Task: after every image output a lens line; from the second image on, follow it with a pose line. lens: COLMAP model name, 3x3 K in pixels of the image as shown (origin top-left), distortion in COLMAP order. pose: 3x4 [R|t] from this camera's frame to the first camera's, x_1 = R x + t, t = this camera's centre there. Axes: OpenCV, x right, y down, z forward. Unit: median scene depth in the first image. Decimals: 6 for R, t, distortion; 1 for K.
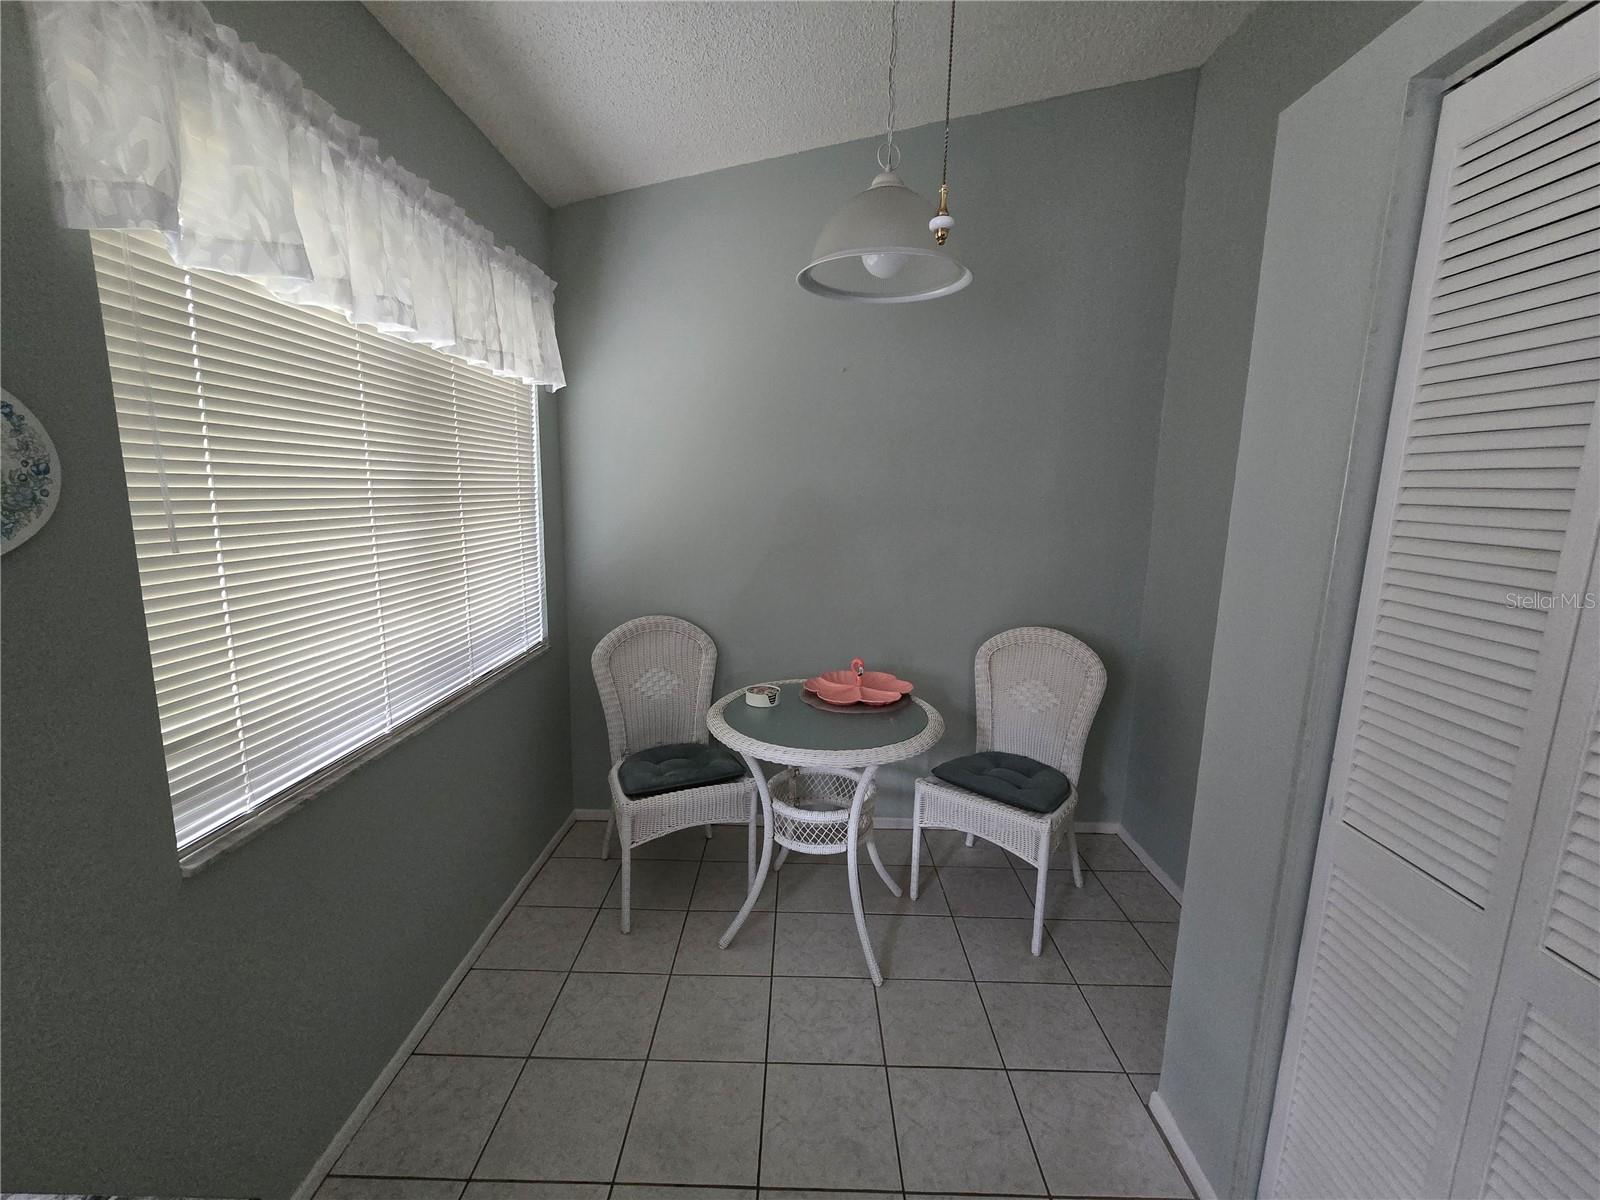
lens RADIAL K [[655.4, 0, 798.1], [0, 655.4, 593.6], [0, 0, 1]] dist [-0.004470, 0.000003]
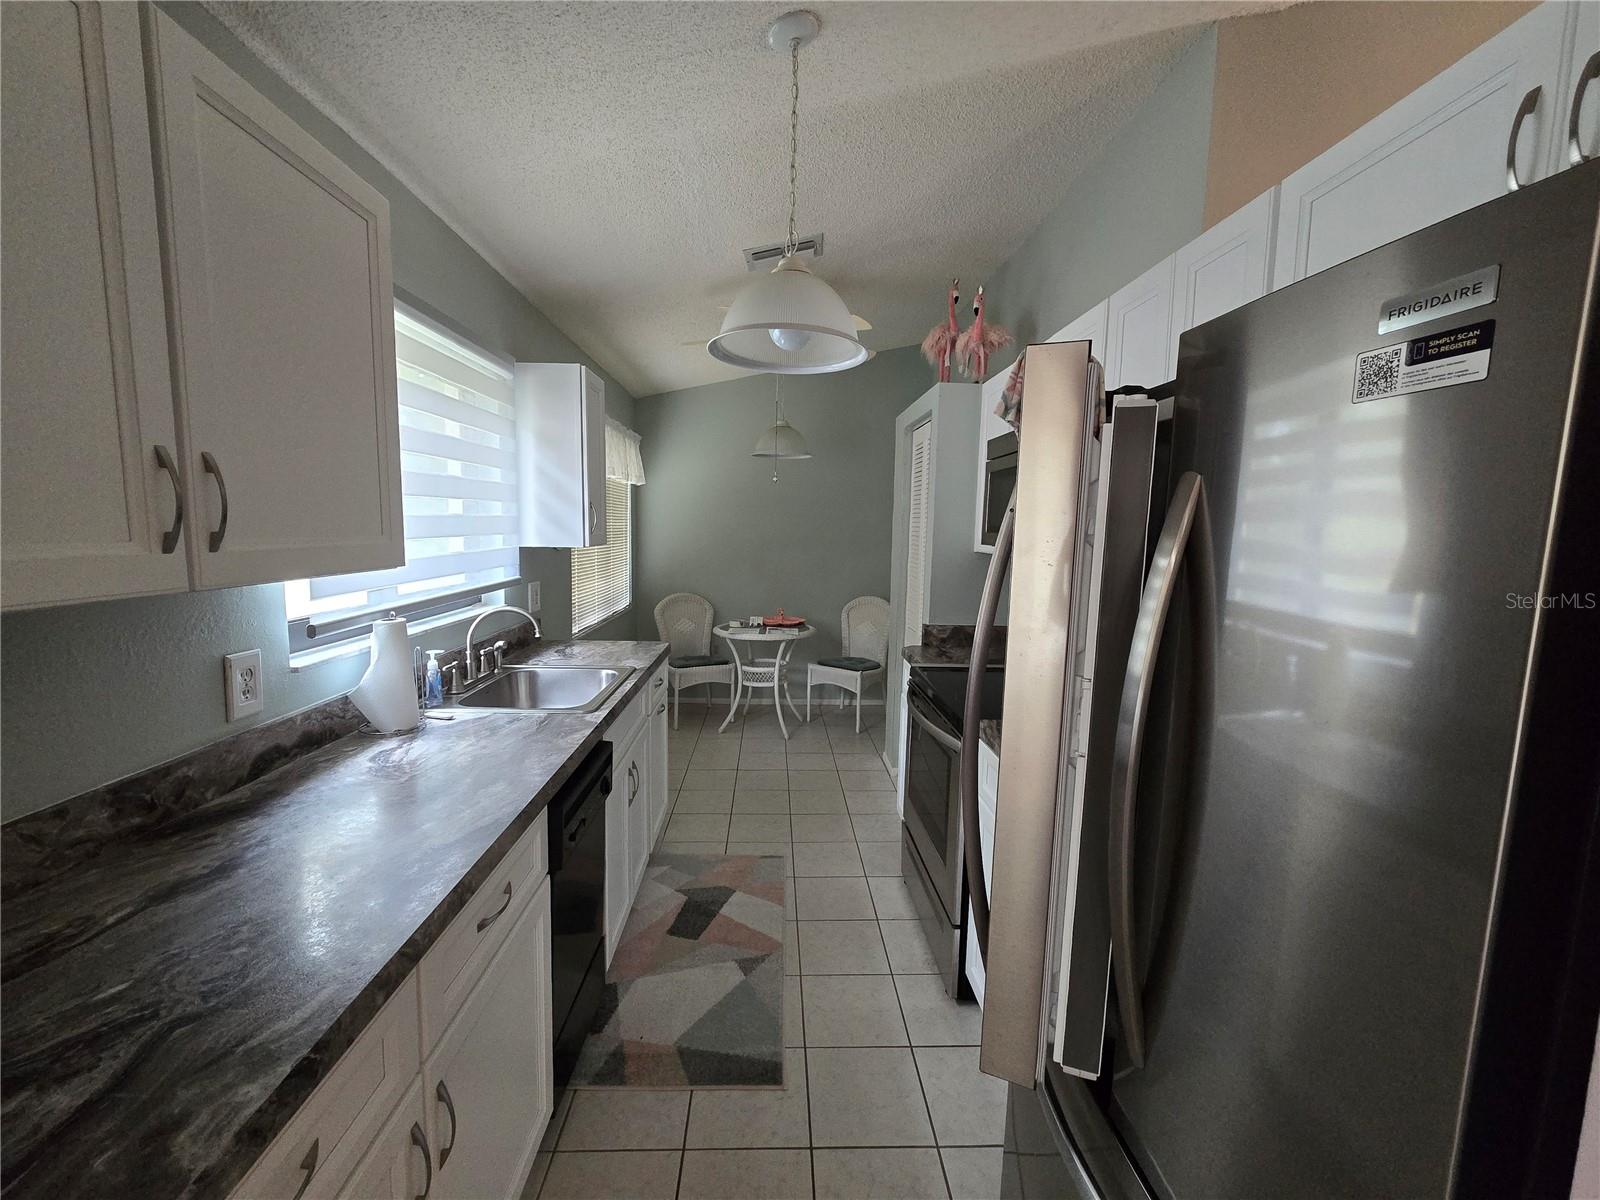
lens RADIAL K [[655.4, 0, 792.7], [0, 655.4, 594.7], [0, 0, 1]] dist [-0.004470, 0.000003]
pose [[0.999168, -0.005358, 0.040421, 0.043557], [0.007718, 0.998260, -0.058453, 0.190054], [-0.040037, 0.058716, 0.997472, -1.225053]]
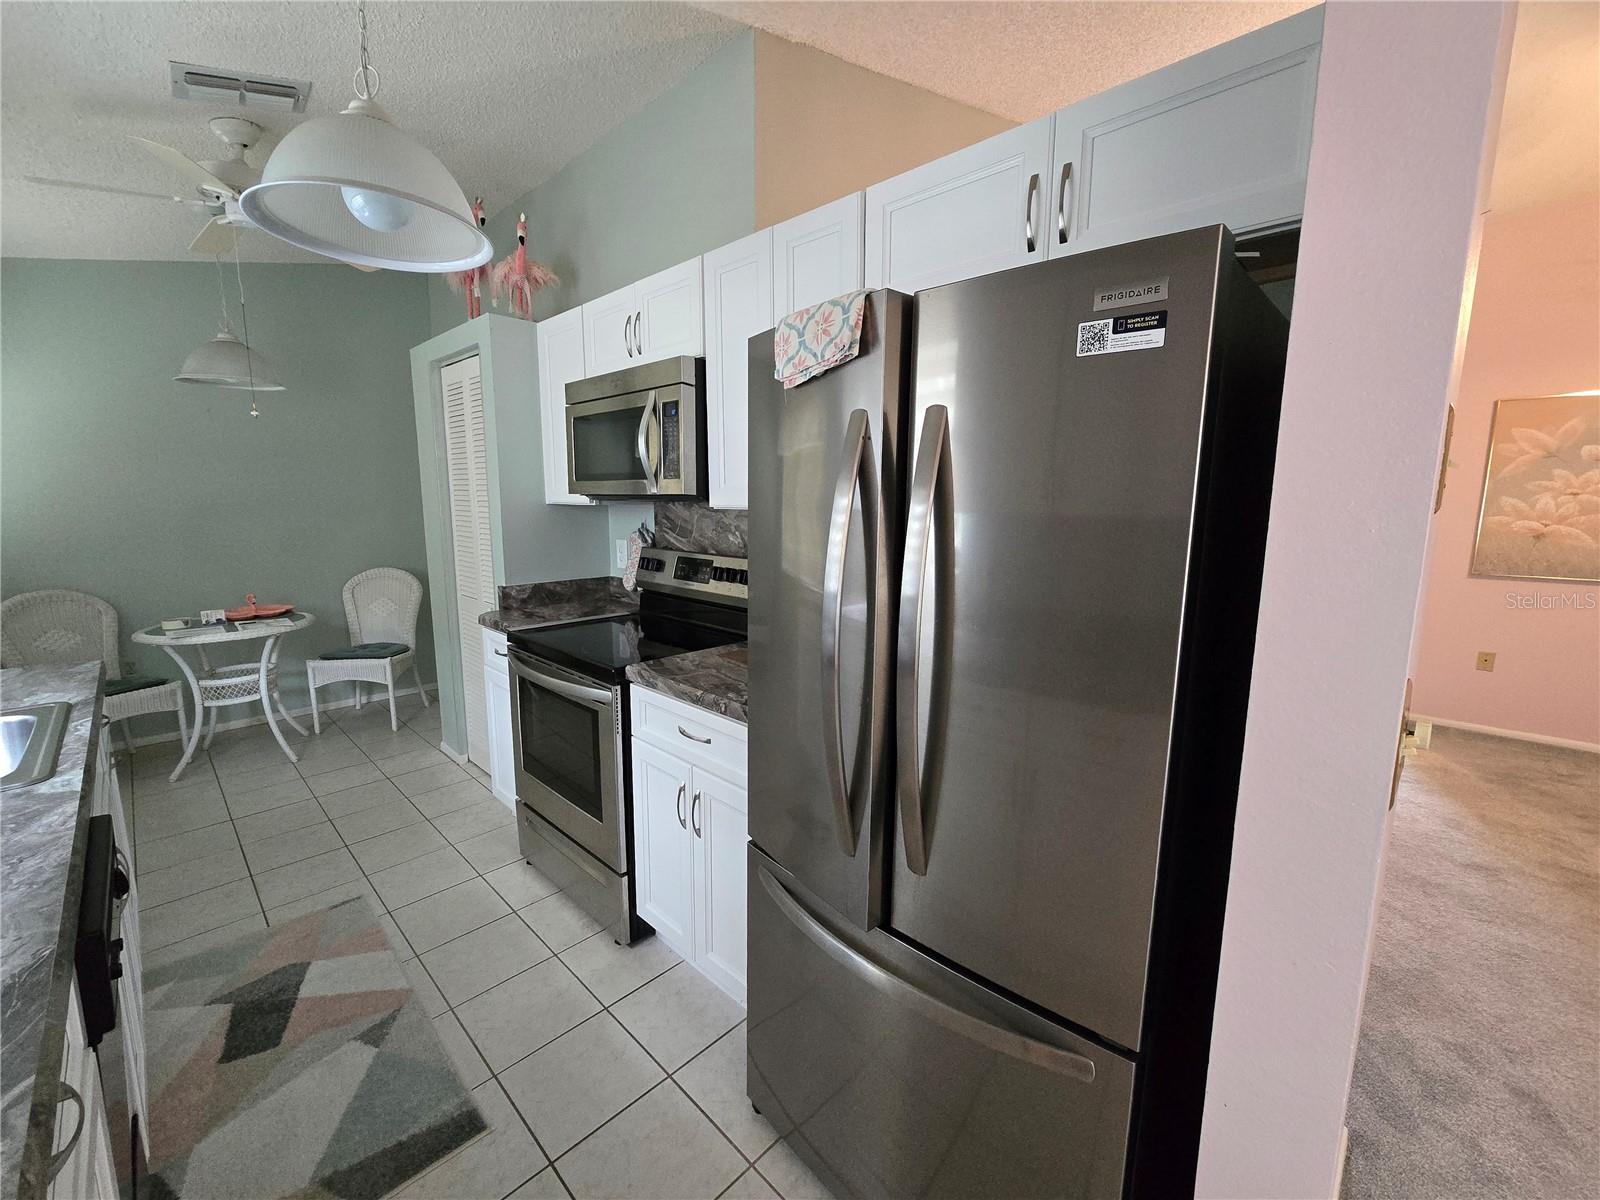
lens RADIAL K [[655.4, 0, 793.0], [0, 655.4, 597.4], [0, 0, 1]] dist [-0.004470, 0.000003]
pose [[0.693455, -0.129849, 0.708703, -0.129214], [0.129008, 0.990107, 0.055175, 0.198071], [-0.708857, 0.053167, 0.703346, -1.125191]]
